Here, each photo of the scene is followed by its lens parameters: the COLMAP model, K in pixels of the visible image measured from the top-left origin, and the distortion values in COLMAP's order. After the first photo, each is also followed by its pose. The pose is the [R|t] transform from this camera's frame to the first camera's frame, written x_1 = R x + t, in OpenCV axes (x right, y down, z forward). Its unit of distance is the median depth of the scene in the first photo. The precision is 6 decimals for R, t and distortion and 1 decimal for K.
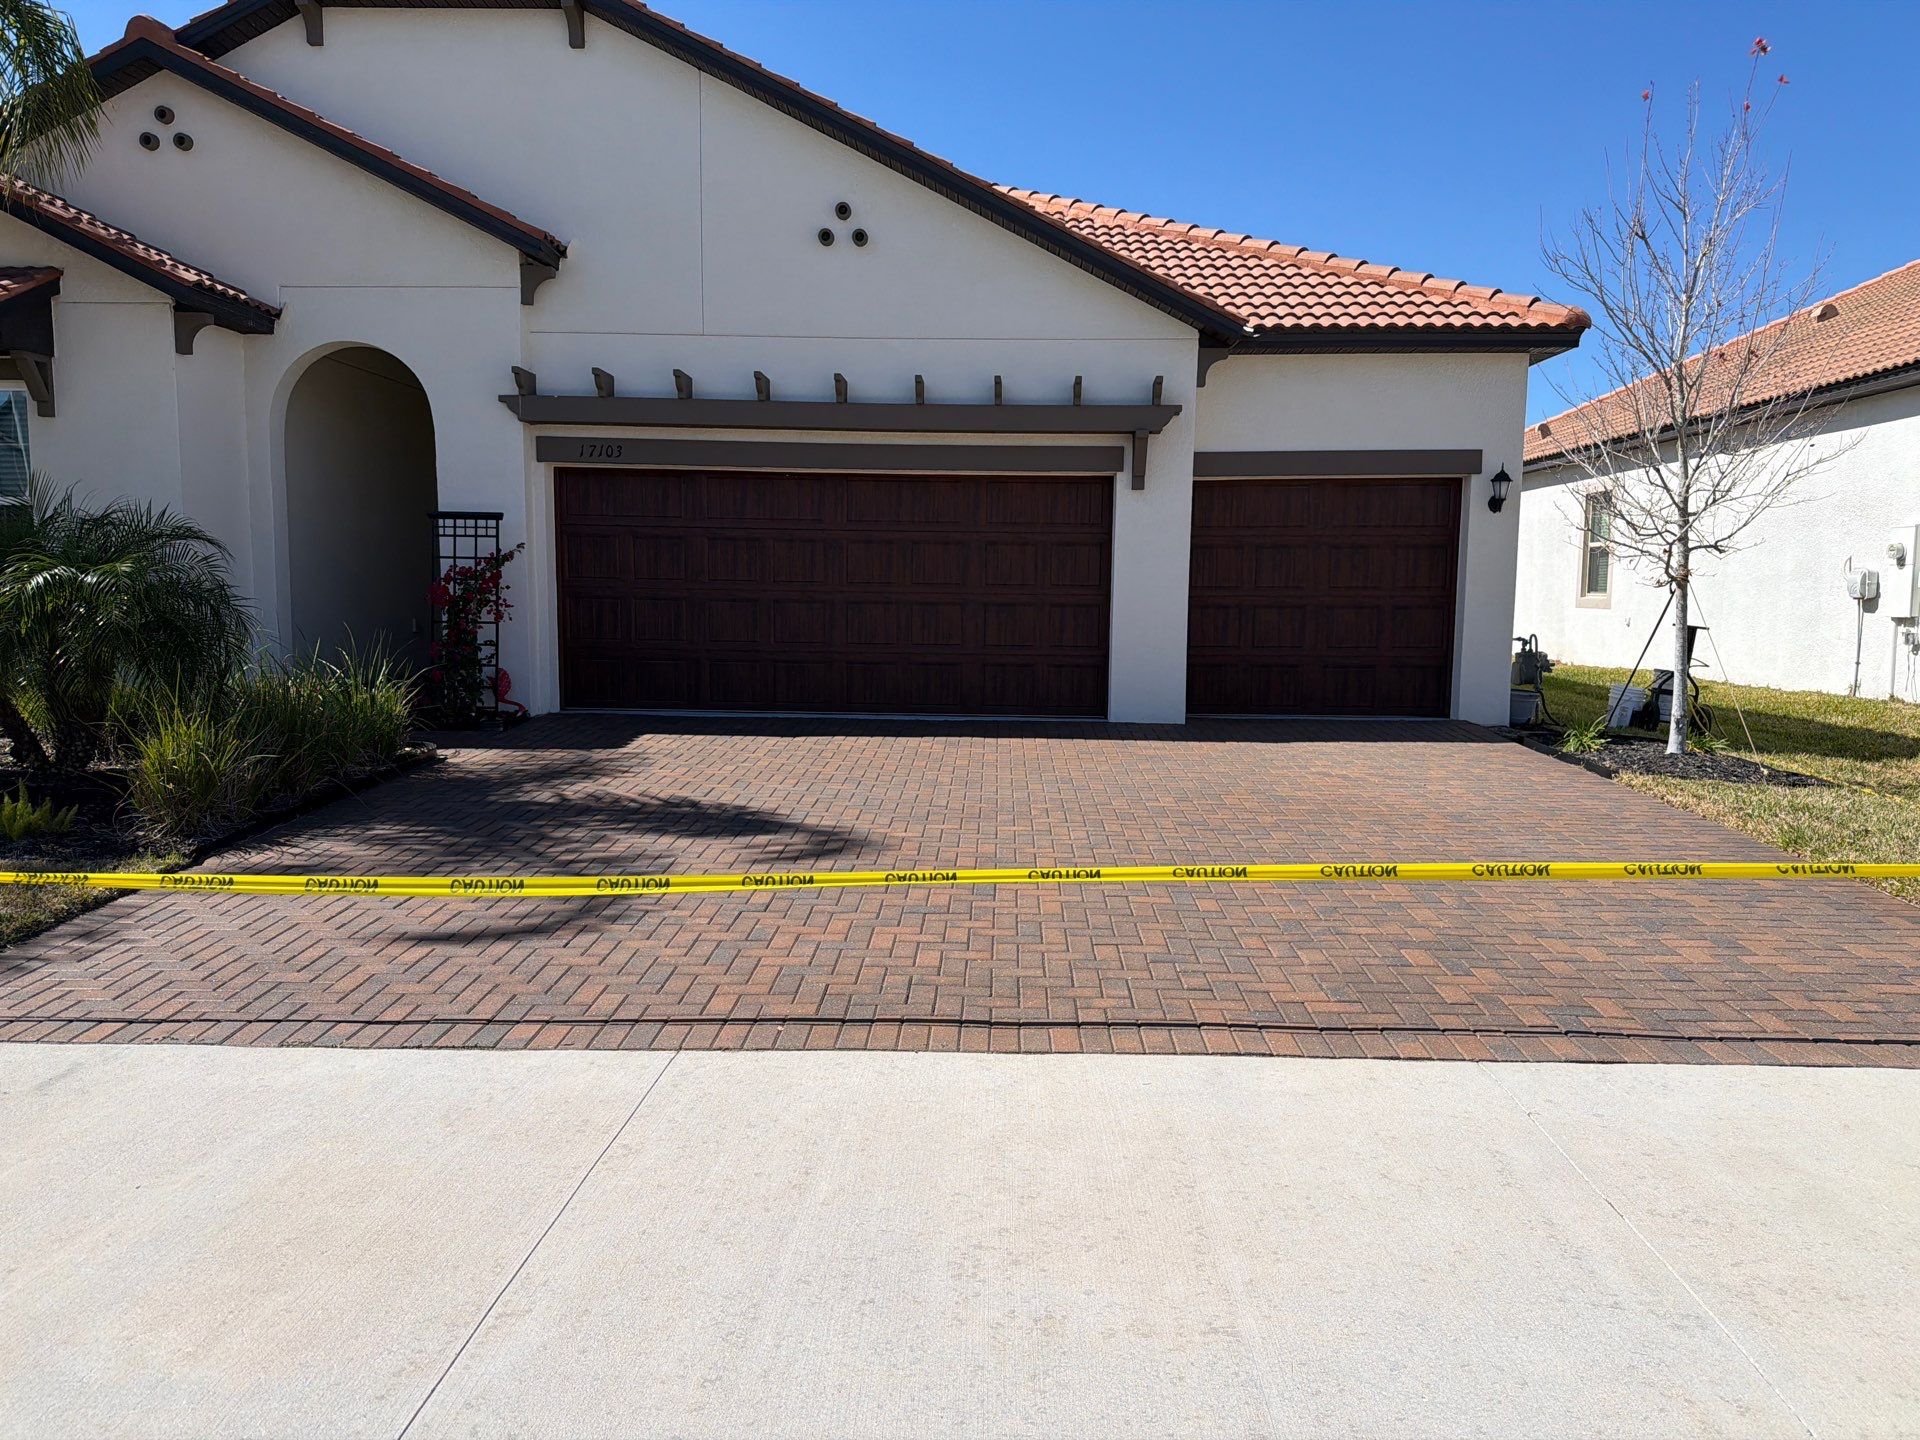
lens RADIAL K [[1364.3, 0, 957.2], [0, 1364.3, 737.7], [0, 0, 1]] dist [0.057610, -0.072822]
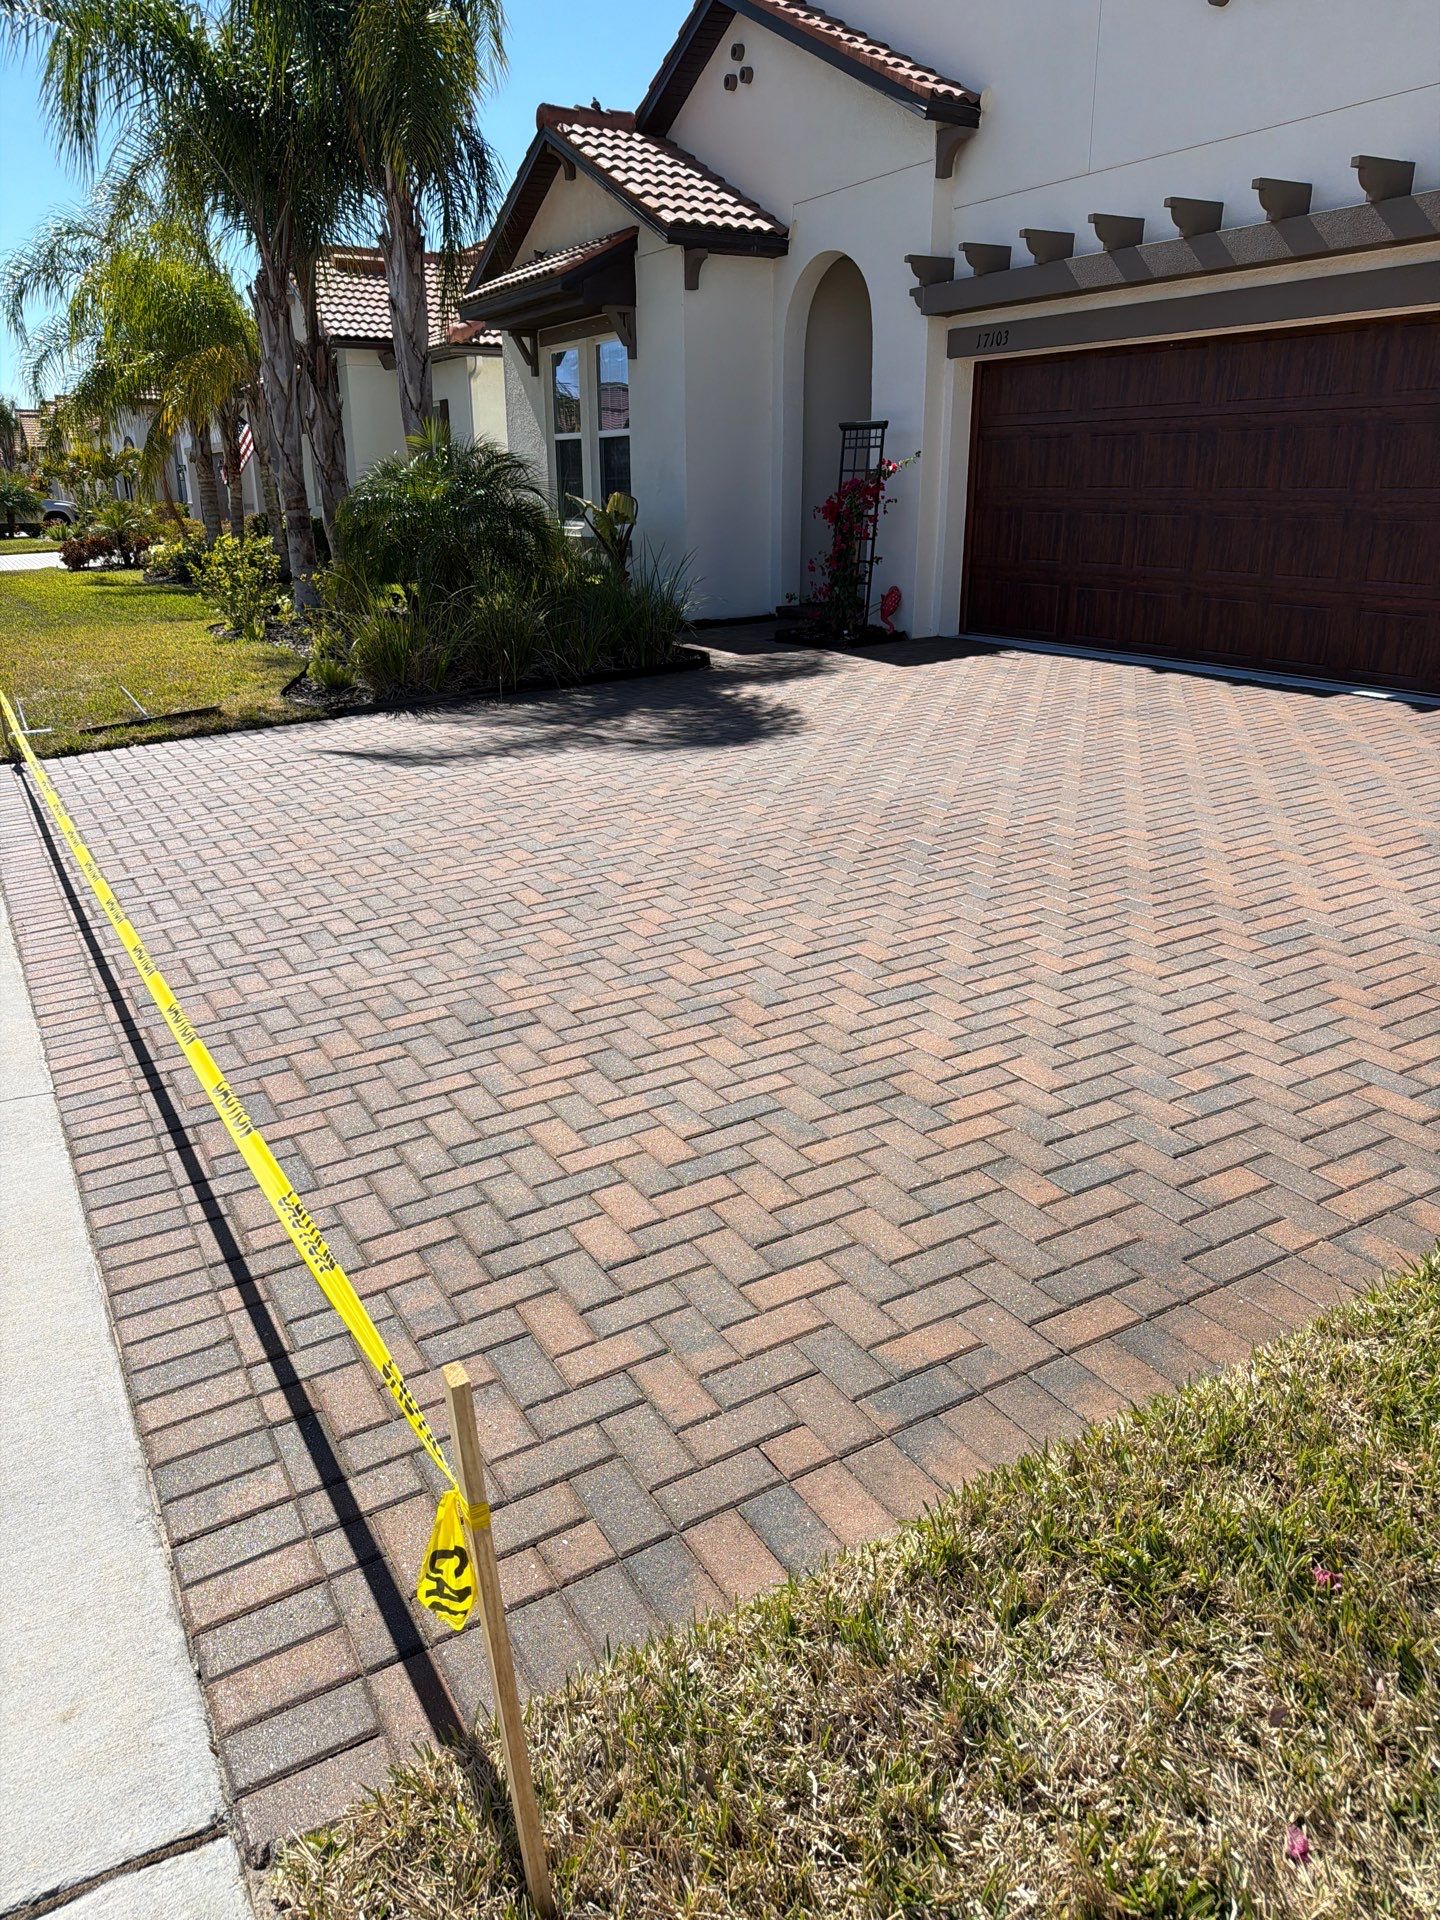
lens RADIAL K [[1364.3, 0, 706.0], [0, 1364.3, 960.2], [0, 0, 1]] dist [0.057610, -0.072822]
pose [[0.520997, 0.265353, -0.811264, 0.495510], [-0.078353, 0.961305, 0.264111, -0.043230], [0.849955, -0.074036, 0.521628, 0.349206]]
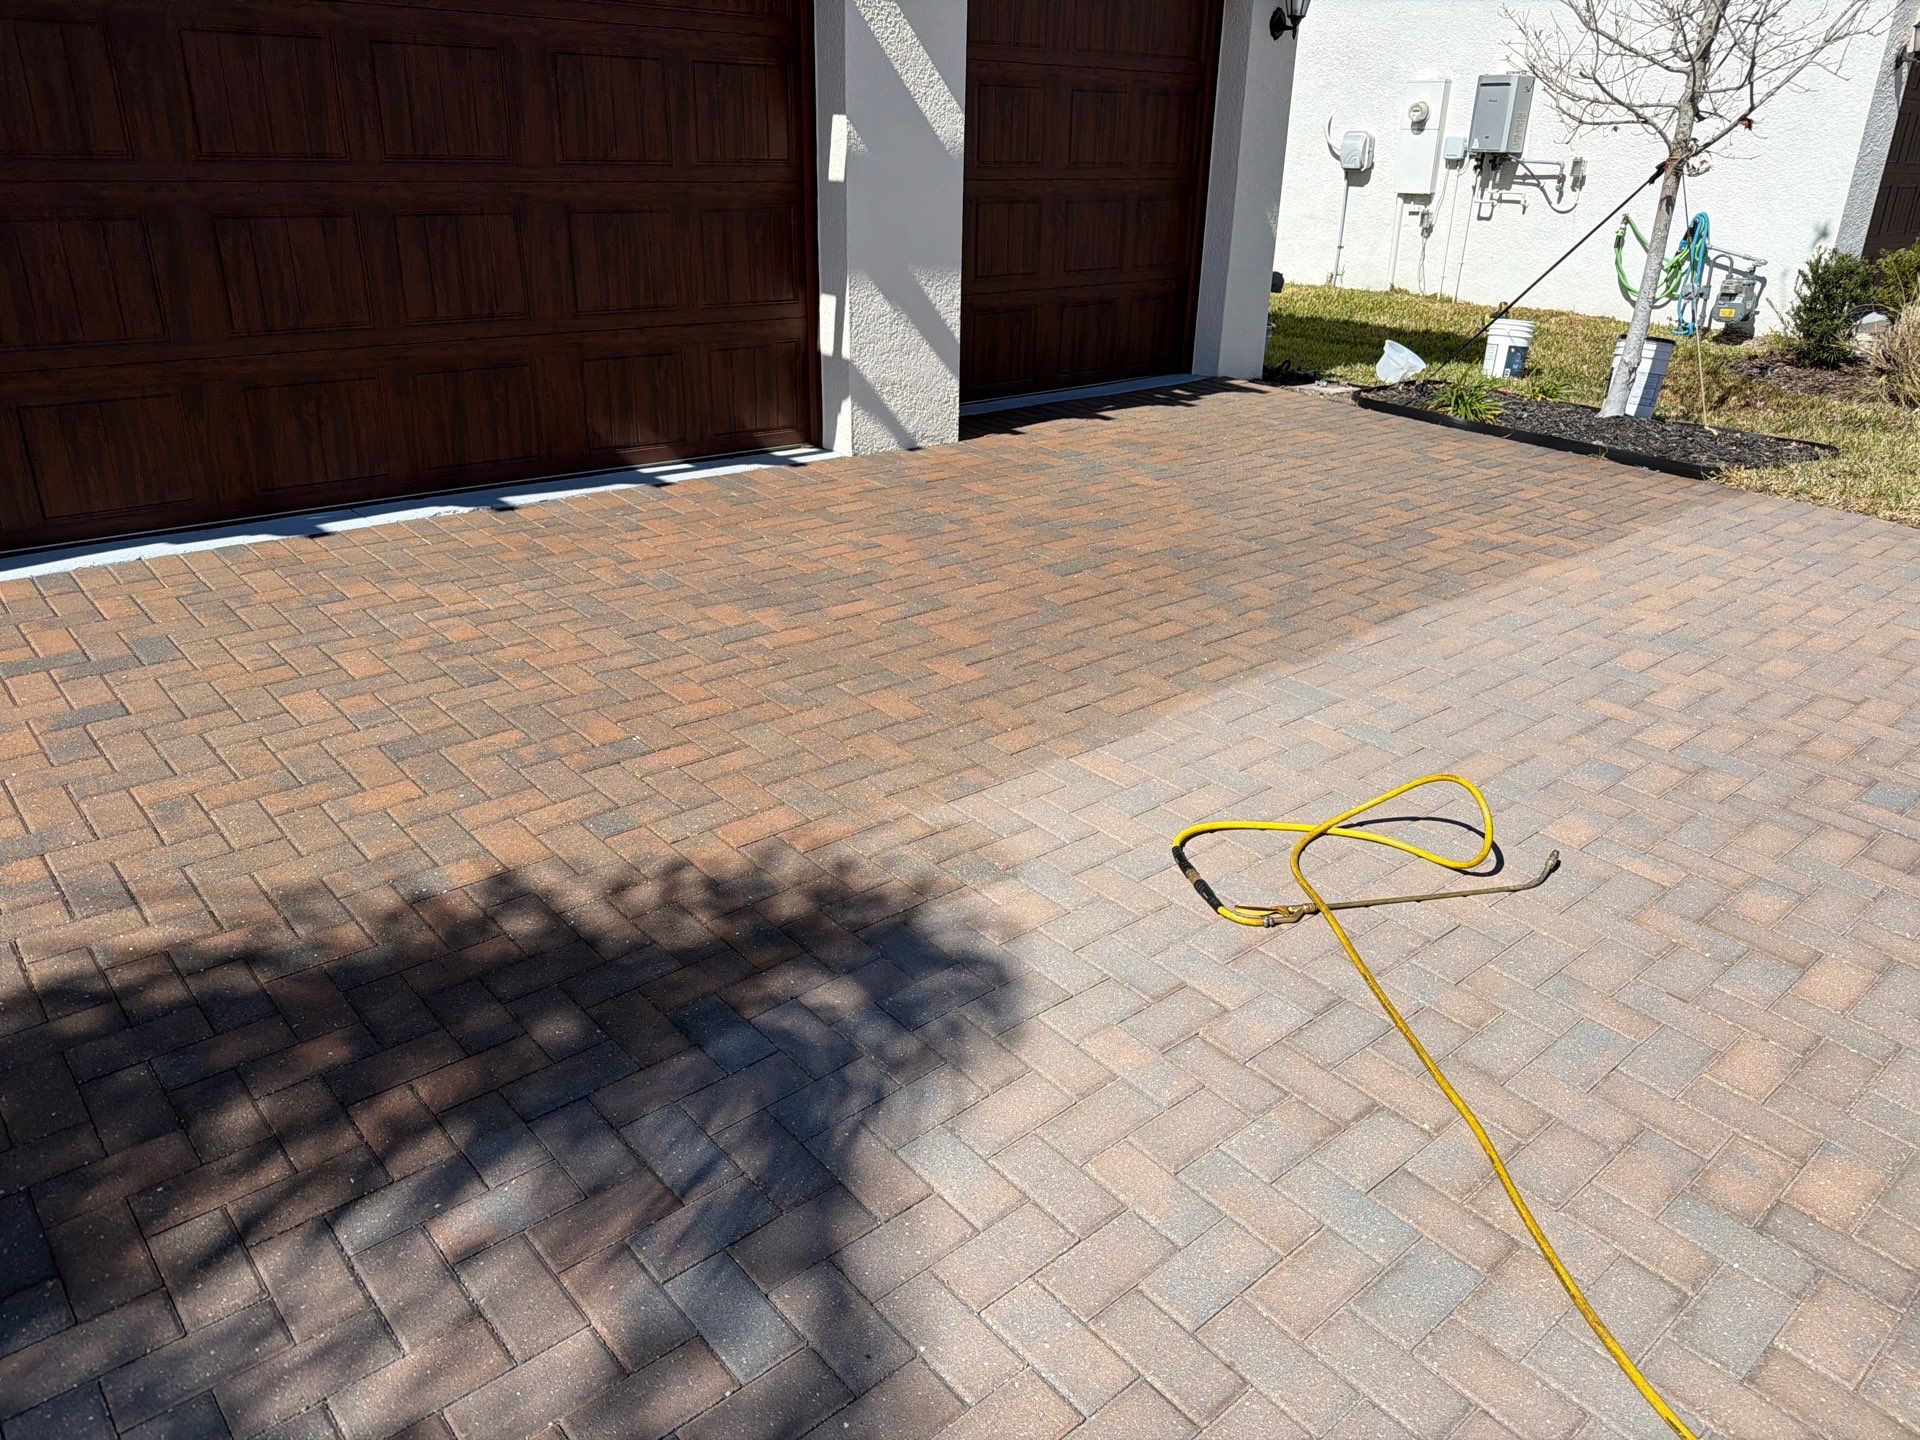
lens RADIAL K [[1364.3, 0, 975.8], [0, 1364.3, 717.2], [0, 0, 1]] dist [0.057610, -0.072822]
pose [[0.715308, -0.264181, 0.646948, -0.218032], [0.060059, 0.945603, 0.319732, -0.082490], [-0.696223, -0.189851, 0.692264, 0.620127]]
